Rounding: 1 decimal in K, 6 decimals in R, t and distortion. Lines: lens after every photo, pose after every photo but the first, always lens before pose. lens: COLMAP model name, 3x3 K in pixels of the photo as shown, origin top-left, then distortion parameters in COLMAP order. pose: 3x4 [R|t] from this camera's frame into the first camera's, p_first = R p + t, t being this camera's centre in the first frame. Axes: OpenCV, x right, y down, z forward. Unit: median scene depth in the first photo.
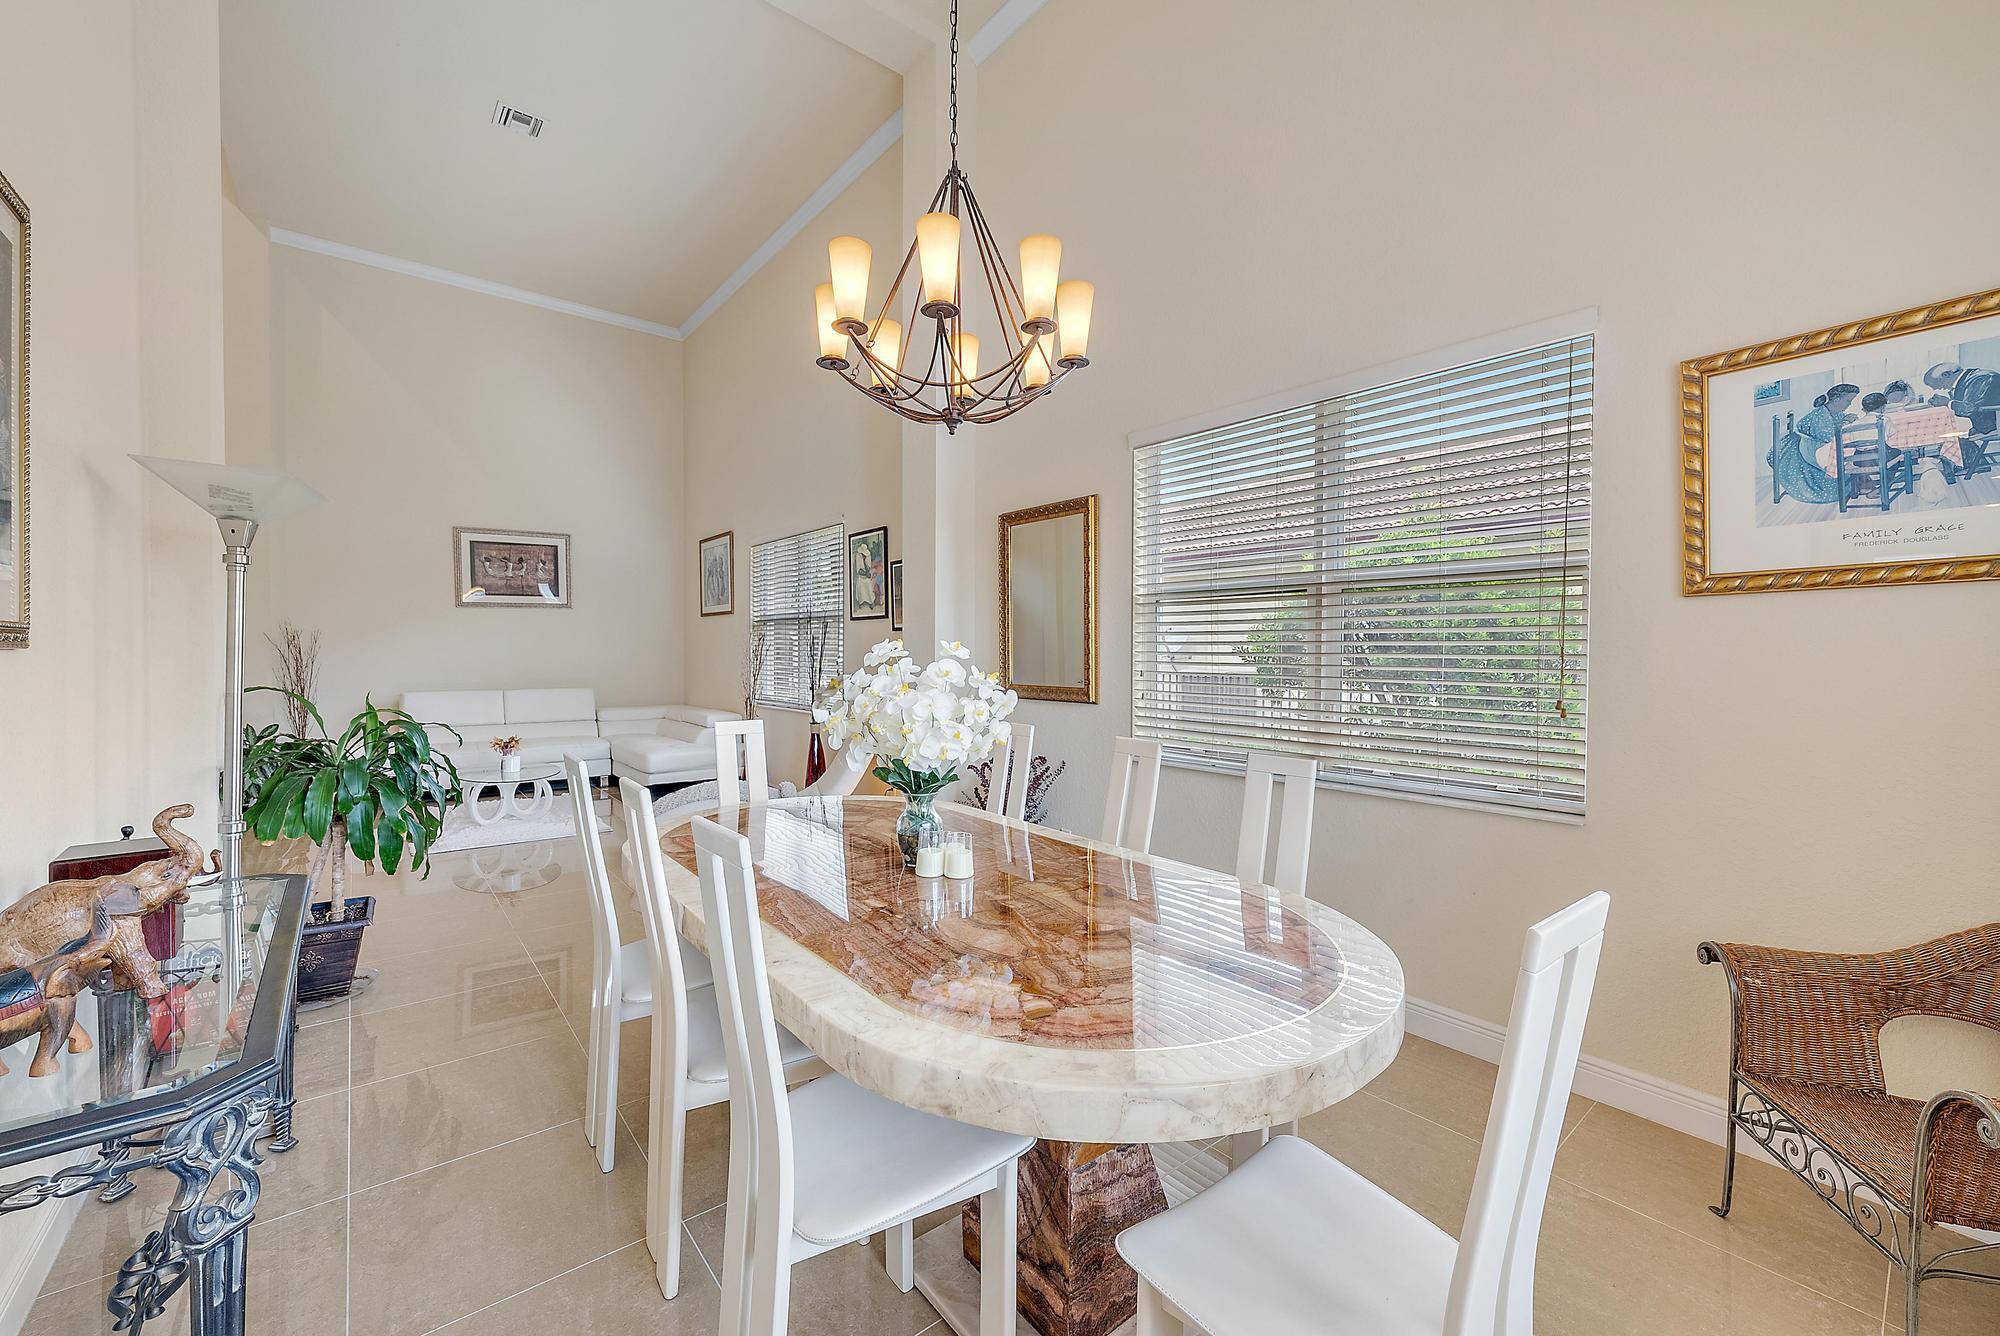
lens RADIAL K [[782.6, 0, 1020.9], [0, 782.6, 646.3], [0, 0, 1]] dist [0.000303, 0.000263]
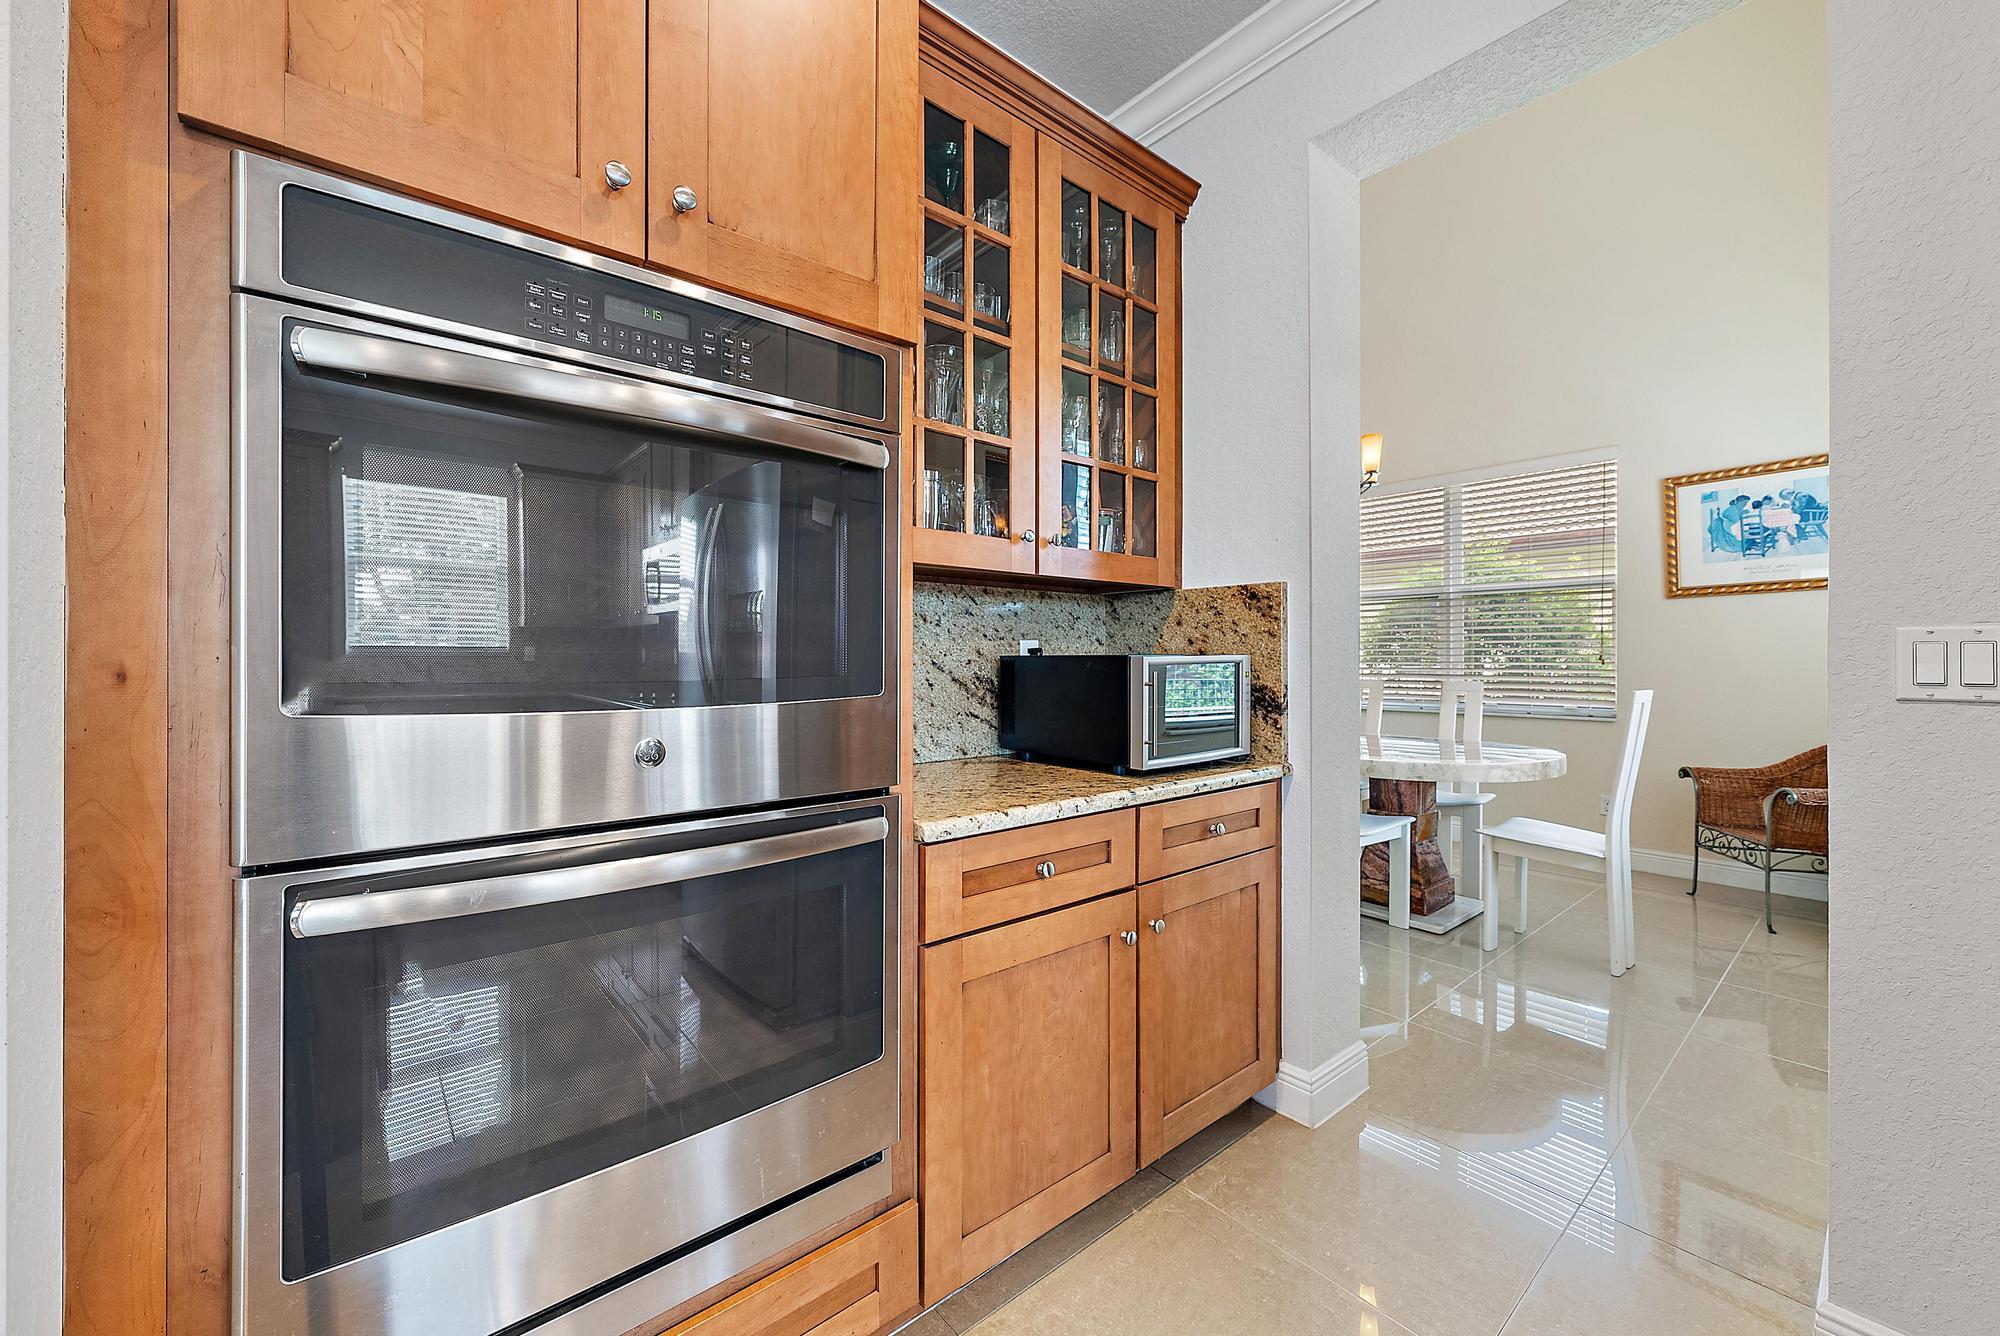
lens RADIAL K [[782.6, 0, 999.9], [0, 782.6, 645.6], [0, 0, 1]] dist [0.000303, 0.000263]
pose [[0.999883, -0.001071, 0.015274, -0.899950], [0.001370, 0.999807, -0.019619, 0.095181], [-0.015250, 0.019638, 0.999691, -0.981455]]
